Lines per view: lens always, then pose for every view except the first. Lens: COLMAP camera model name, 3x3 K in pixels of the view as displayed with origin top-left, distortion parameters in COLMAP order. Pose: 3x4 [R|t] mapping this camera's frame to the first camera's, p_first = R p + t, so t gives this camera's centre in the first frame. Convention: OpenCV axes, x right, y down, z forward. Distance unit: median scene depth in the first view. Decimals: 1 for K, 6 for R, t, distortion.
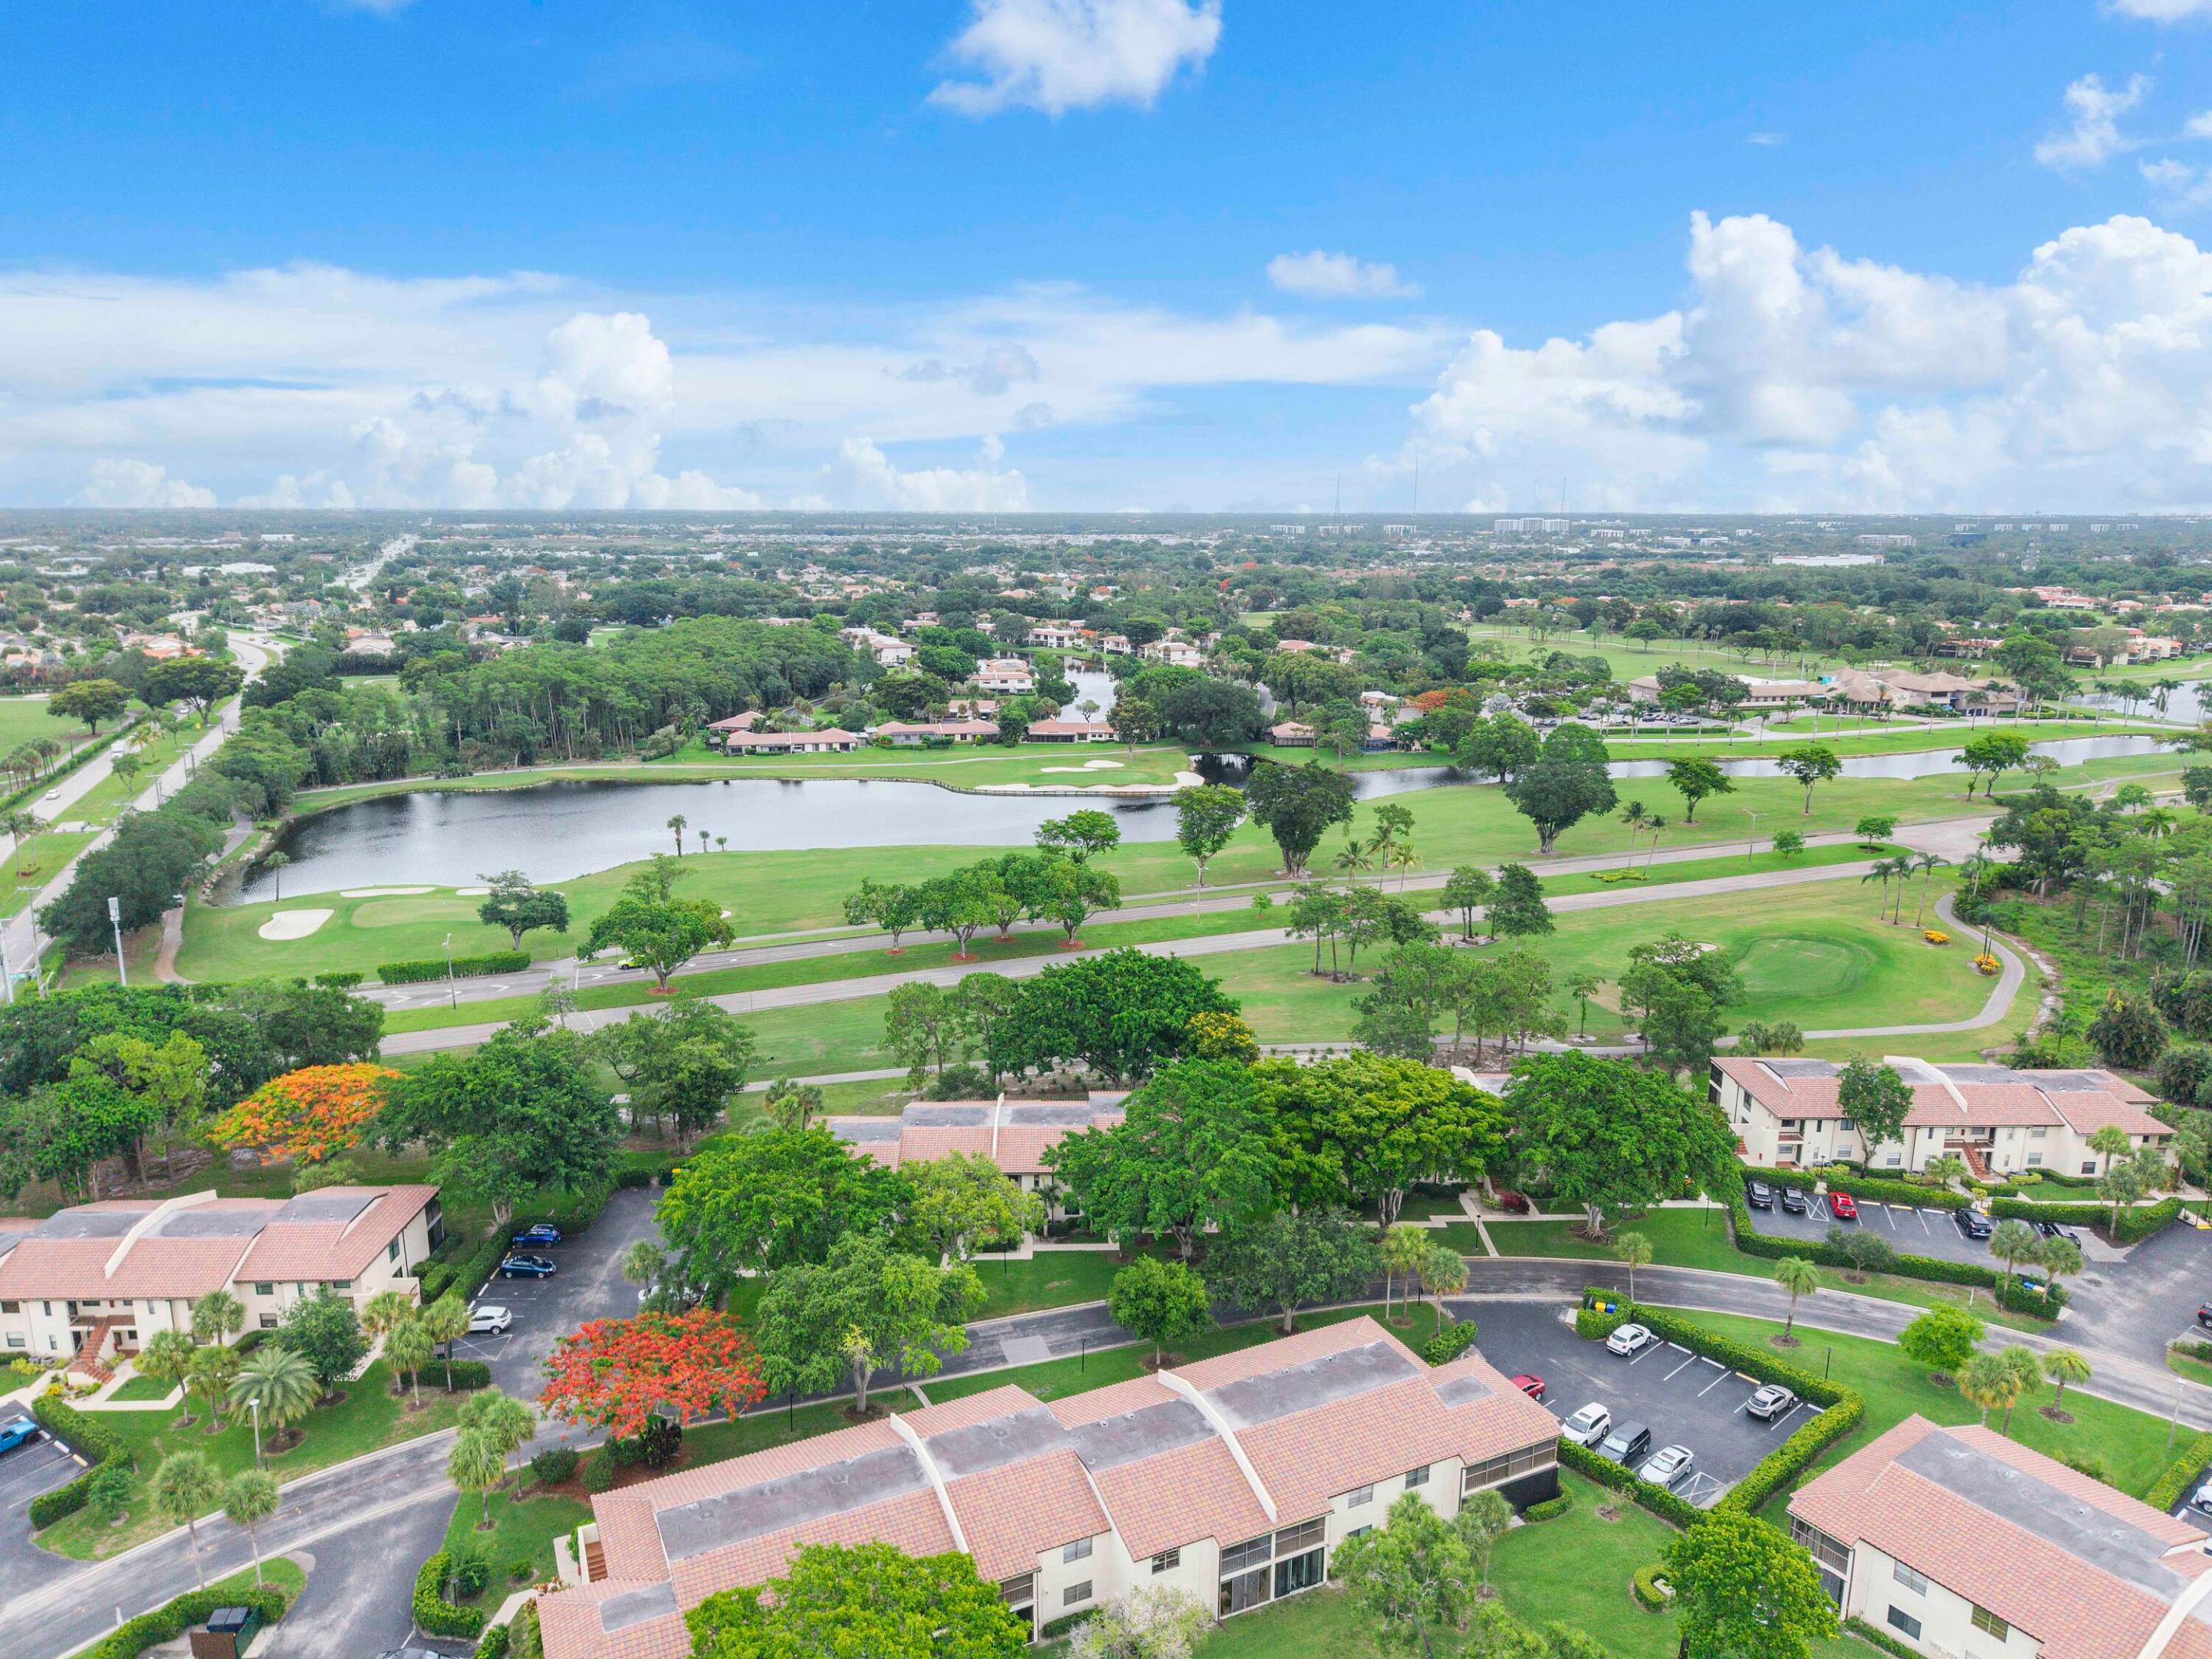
lens RADIAL K [[1490.6, 0, 1092.0], [0, 1490.6, 818.3], [0, 0, 1]] dist [0.041673, -0.047033]
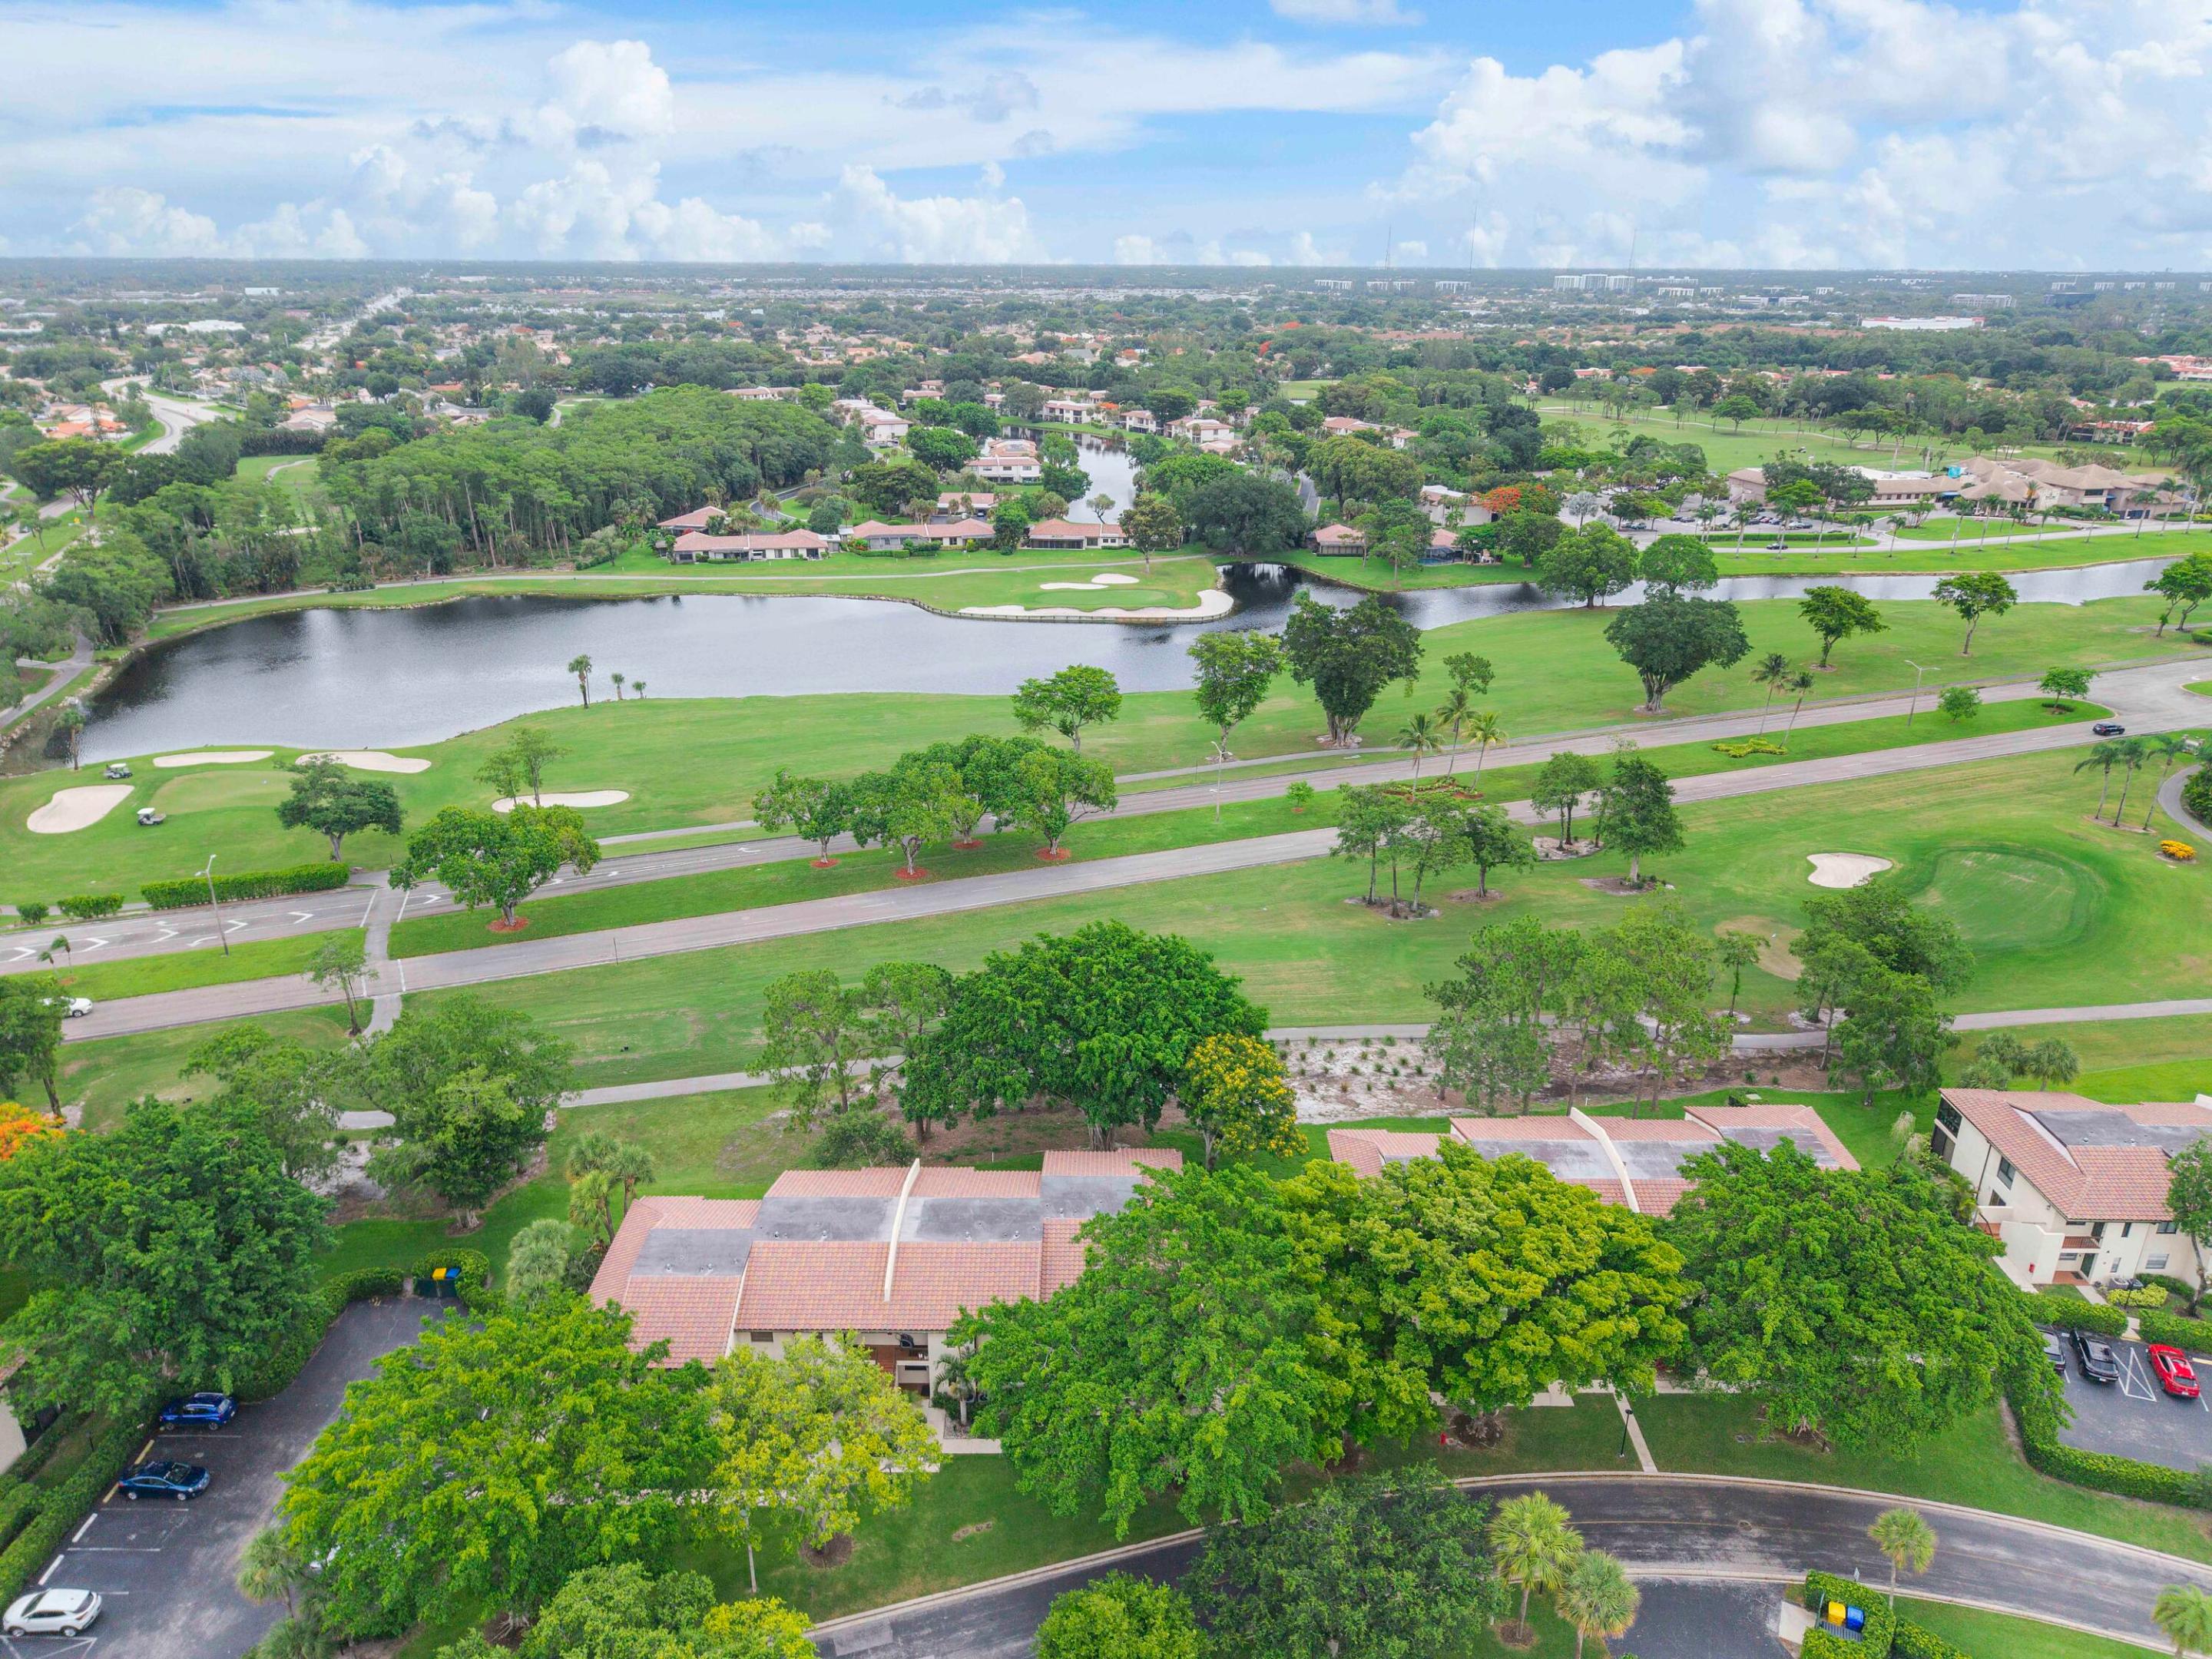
lens RADIAL K [[1505.3, 0, 1100.2], [0, 1505.3, 828.9], [0, 0, 1]] dist [0.007902, -0.002528]
pose [[0.999868, 0.008327, -0.013965, 0.021587], [-0.006052, 0.987794, 0.155648, -0.049059], [0.015090, -0.155543, 0.987714, 0.231738]]
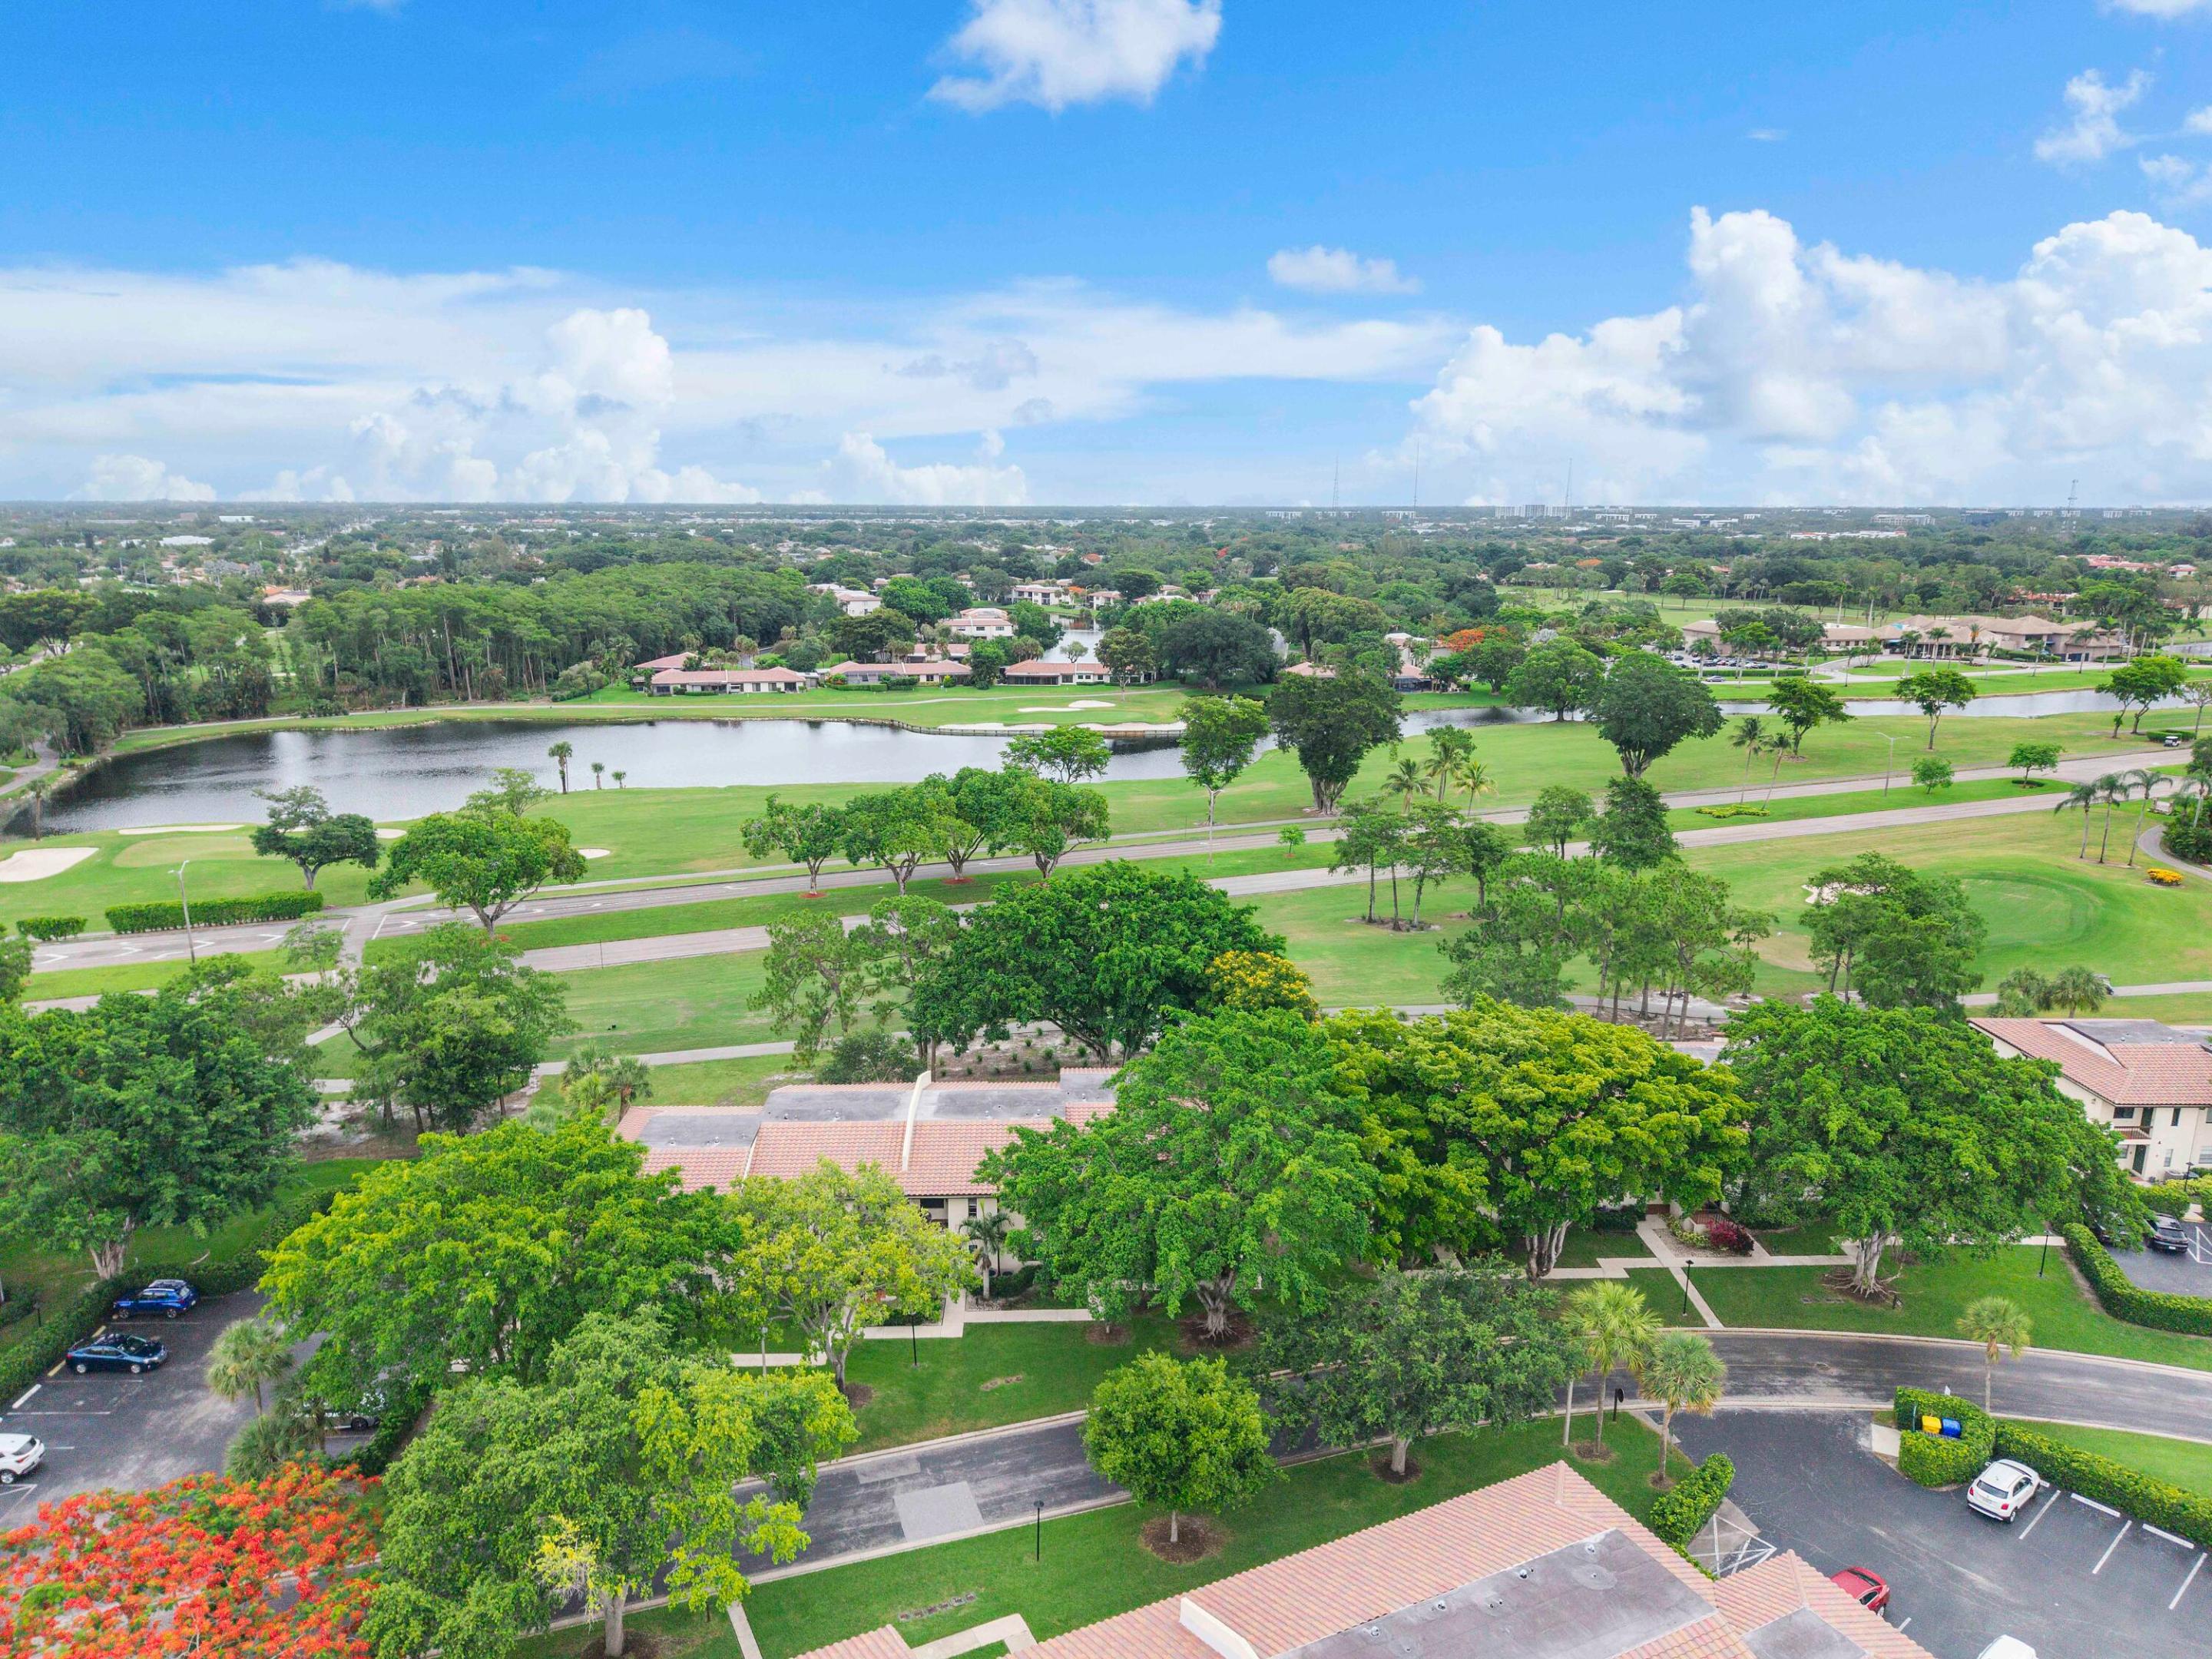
lens RADIAL K [[1514.4, 0, 1100.9], [0, 1514.4, 831.7], [0, 0, 1]] dist [0.019145, -0.016231]
pose [[0.999931, 0.000399, 0.011745, 0.005277], [-0.000516, 0.999950, 0.009956, 0.048757], [-0.011741, -0.009961, 0.999881, 0.225071]]
